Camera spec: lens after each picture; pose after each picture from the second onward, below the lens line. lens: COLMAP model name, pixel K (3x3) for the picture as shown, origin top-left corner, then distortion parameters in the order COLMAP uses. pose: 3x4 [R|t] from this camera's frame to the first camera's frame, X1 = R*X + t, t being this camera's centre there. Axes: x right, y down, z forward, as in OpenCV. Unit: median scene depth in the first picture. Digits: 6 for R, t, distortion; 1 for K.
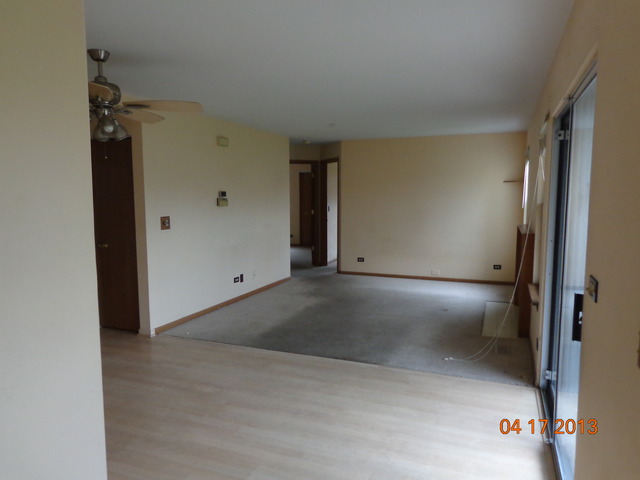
lens RADIAL K [[443.6, 0, 323.9], [0, 443.6, 239.7], [0, 0, 1]] dist [0.004018, 0.000152]
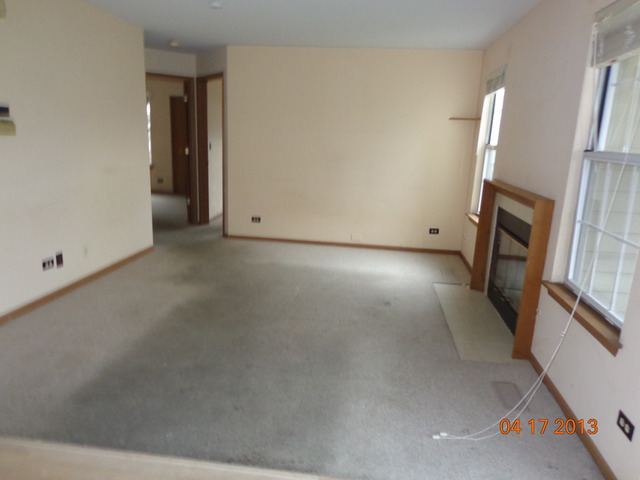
lens RADIAL K [[443.6, 0, 323.9], [0, 443.6, 239.7], [0, 0, 1]] dist [0.004018, 0.000152]
pose [[0.967056, -0.015703, 0.254078, 0.005574], [-0.017706, 0.991529, 0.128671, -0.020559], [-0.253947, -0.128931, 0.958586, 0.308885]]
